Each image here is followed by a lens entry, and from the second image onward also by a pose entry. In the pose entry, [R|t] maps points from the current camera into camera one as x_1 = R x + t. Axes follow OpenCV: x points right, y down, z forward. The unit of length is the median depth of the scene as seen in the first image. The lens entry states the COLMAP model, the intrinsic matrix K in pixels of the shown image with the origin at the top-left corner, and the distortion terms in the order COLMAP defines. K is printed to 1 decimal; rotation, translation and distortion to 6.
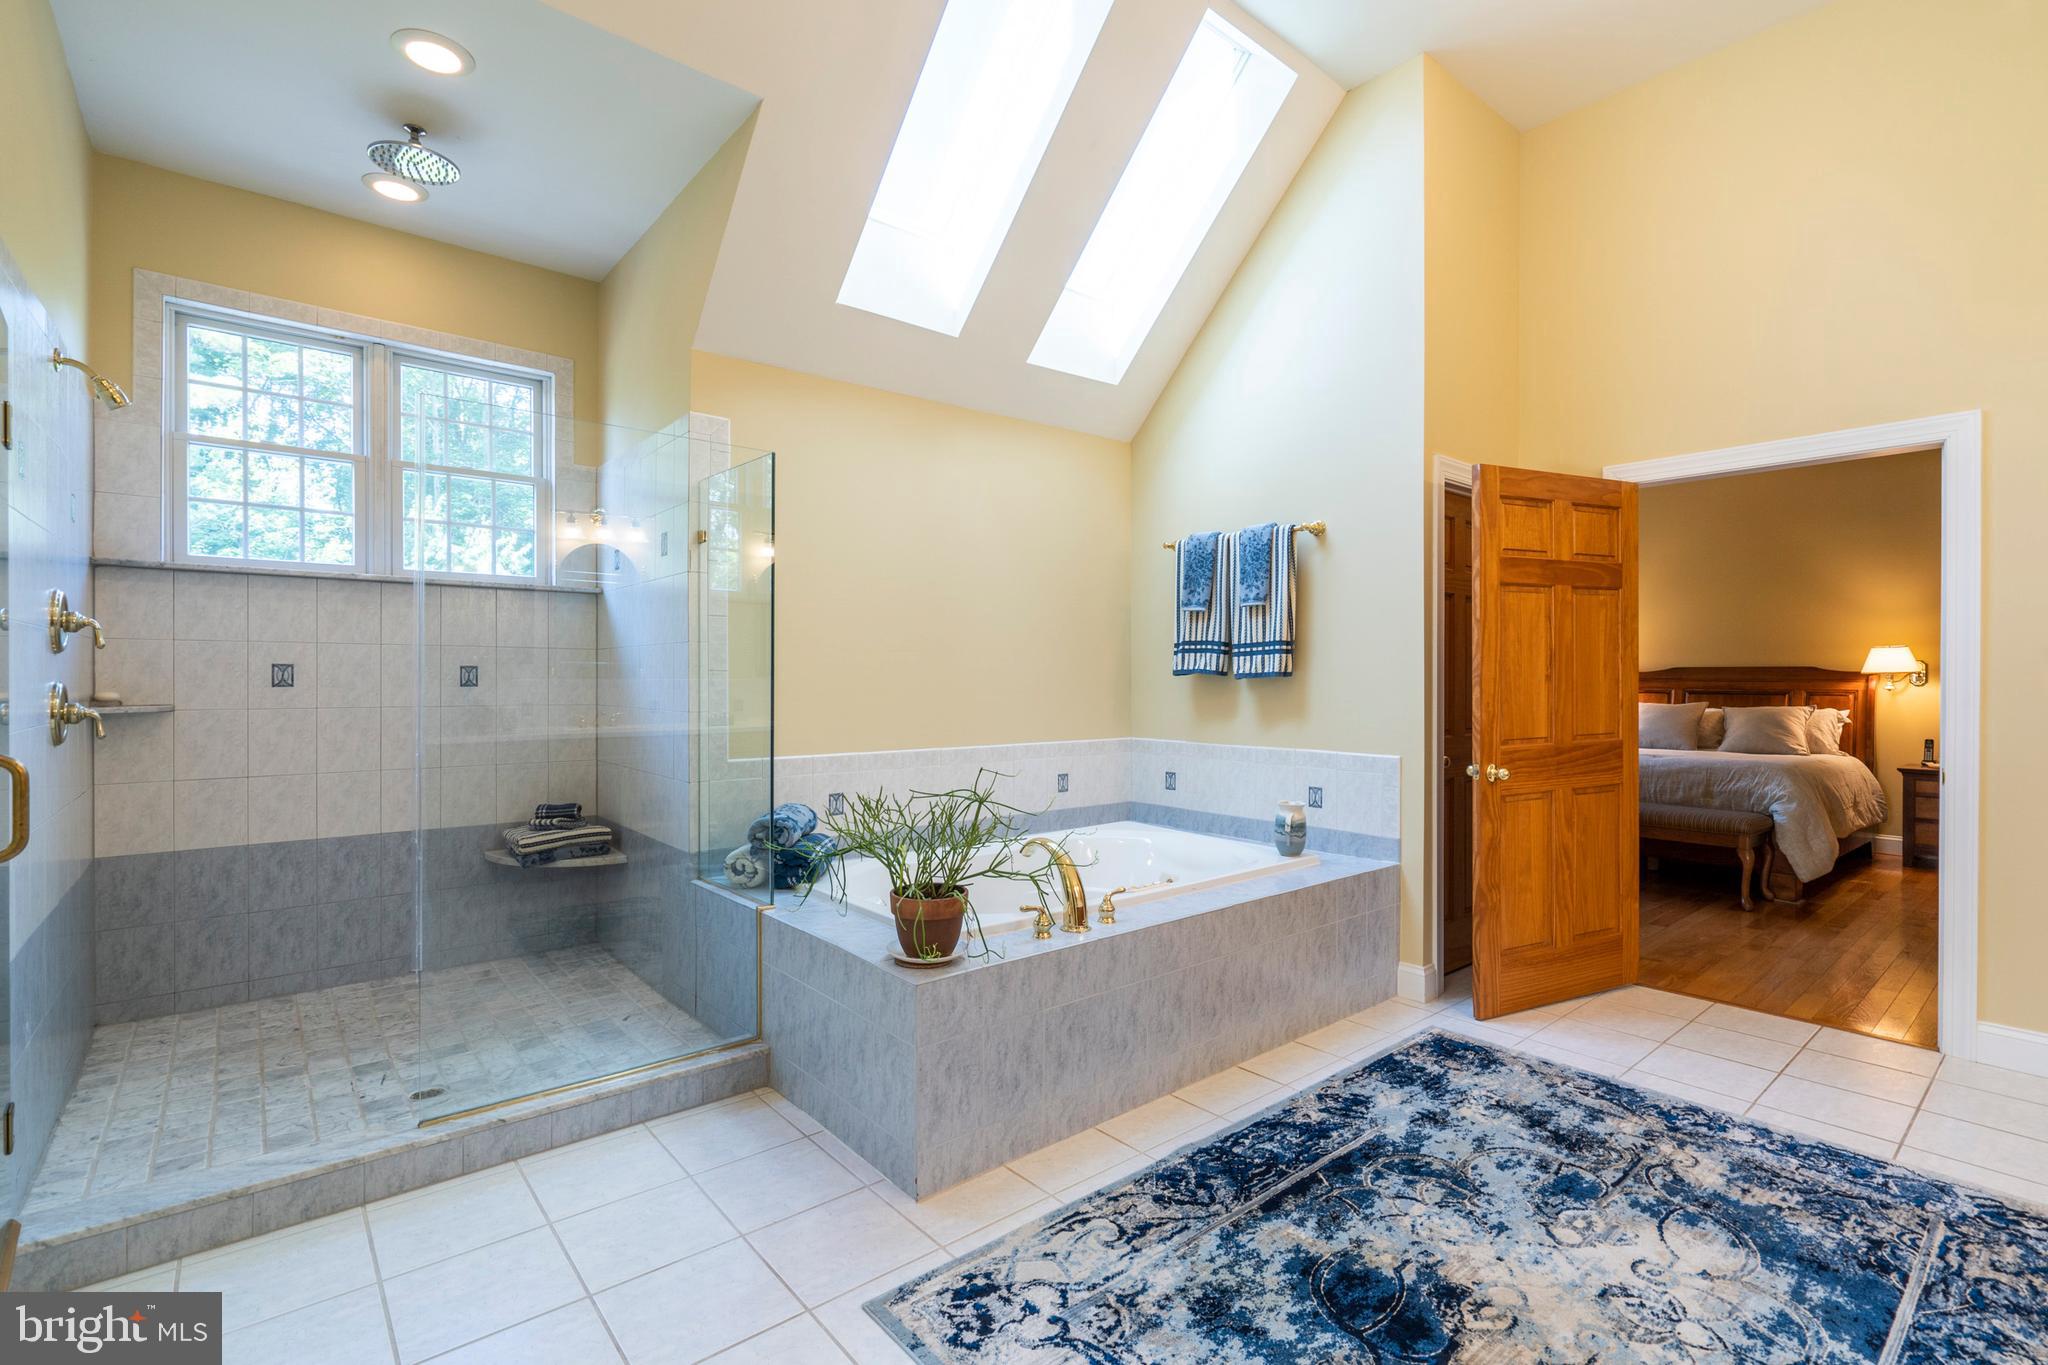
lens RADIAL K [[925.0, 0, 1027.1], [0, 925.0, 685.8], [0, 0, 1]] dist [0.000287, 0.000339]
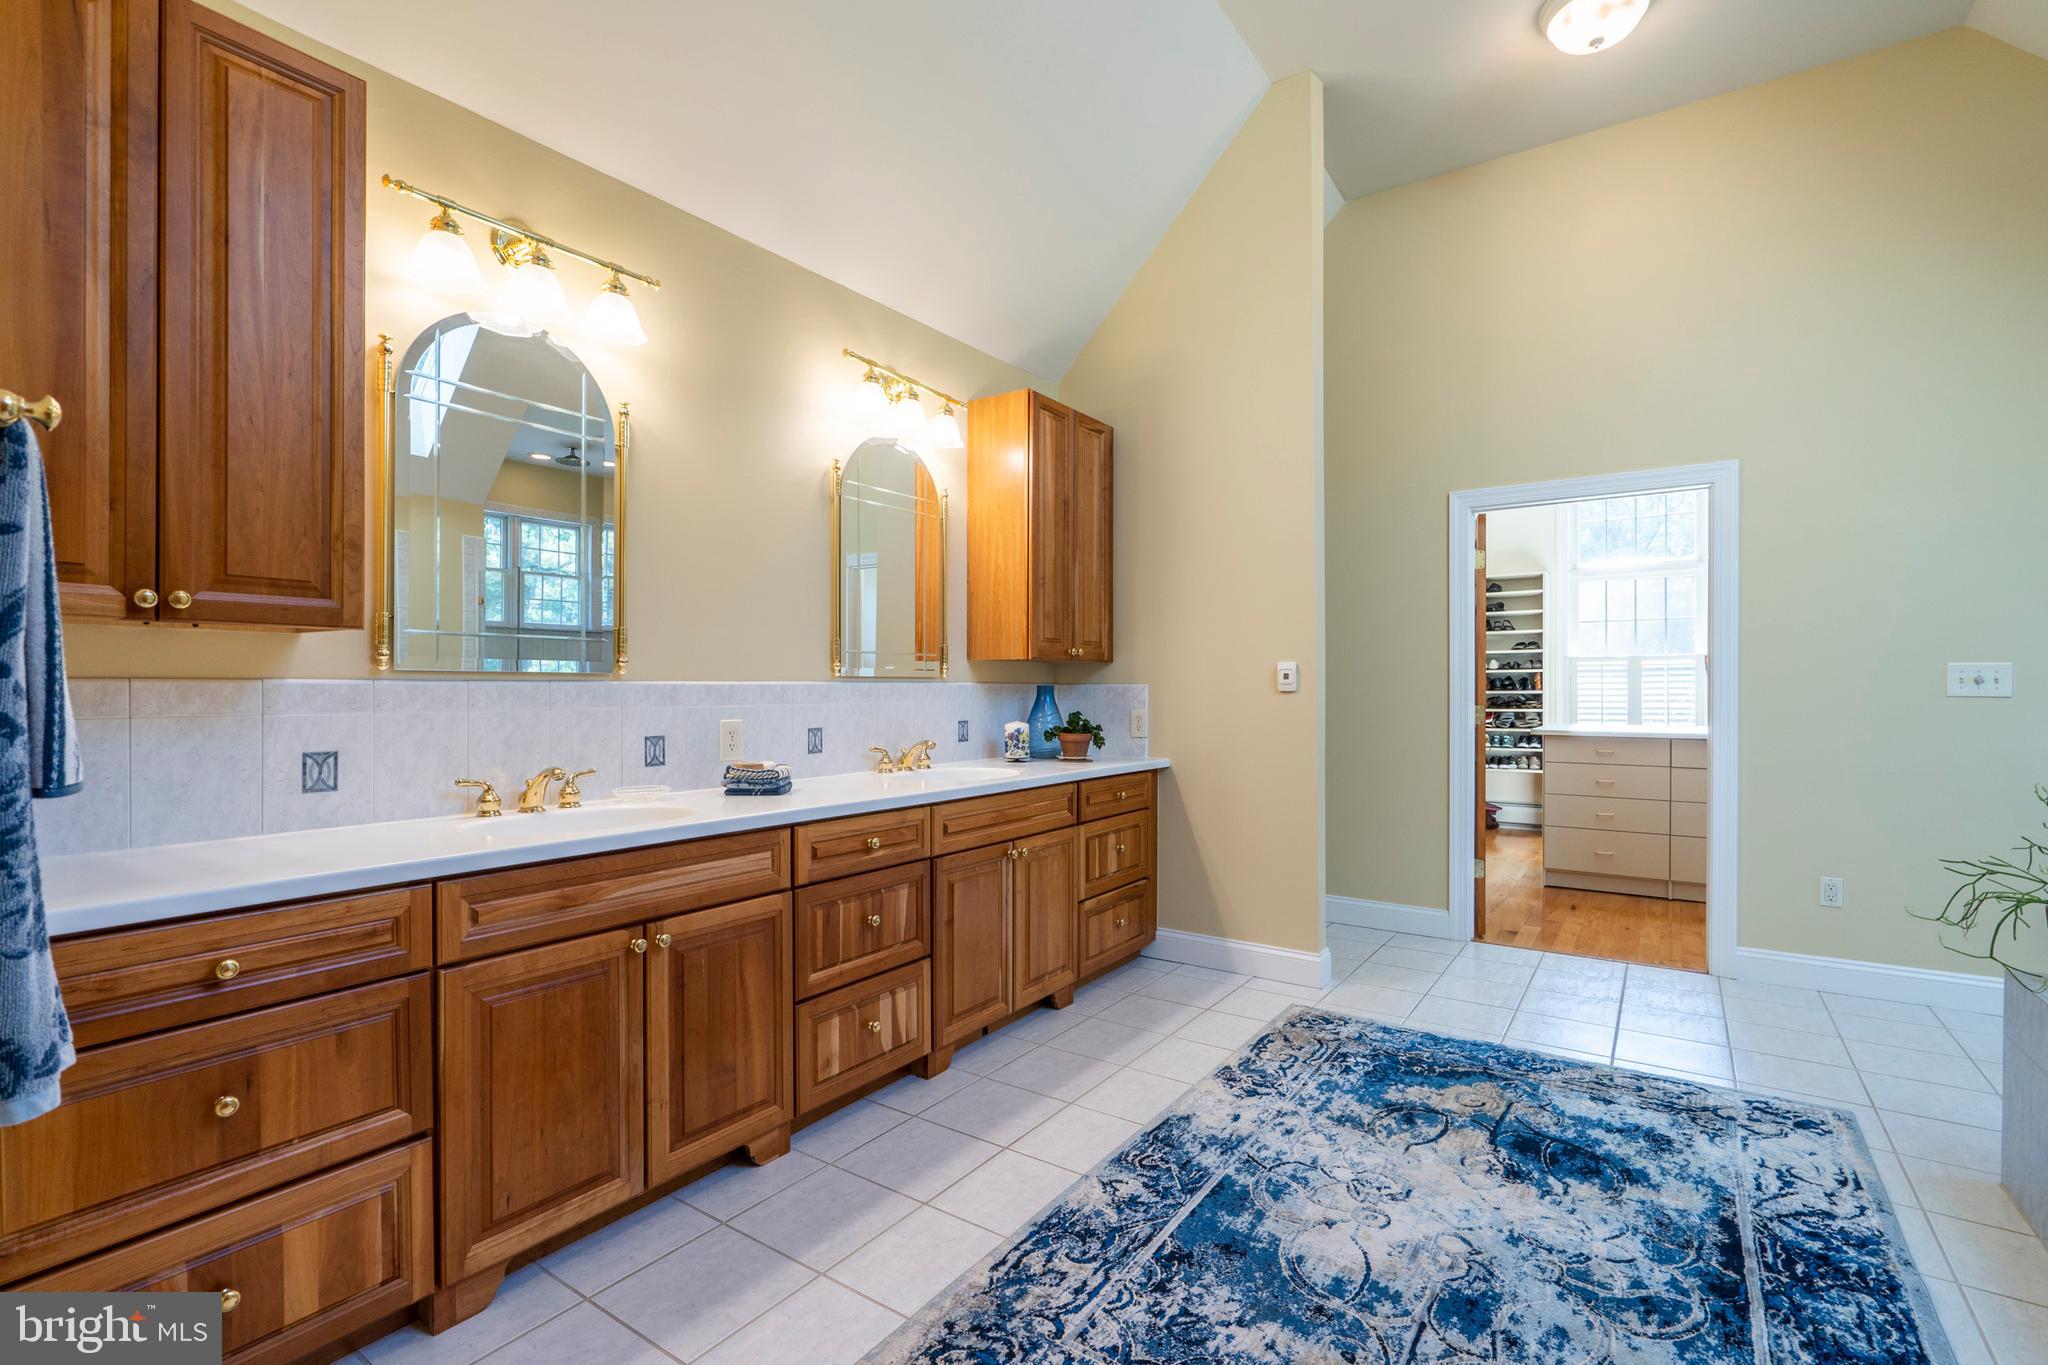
lens RADIAL K [[925.0, 0, 1027.1], [0, 925.0, 685.8], [0, 0, 1]] dist [0.000287, 0.000339]
pose [[-0.965482, -0.005533, -0.260410, 1.276174], [-0.007145, 0.999961, 0.005244, 0.011878], [0.260370, 0.006923, -0.965484, 1.827453]]
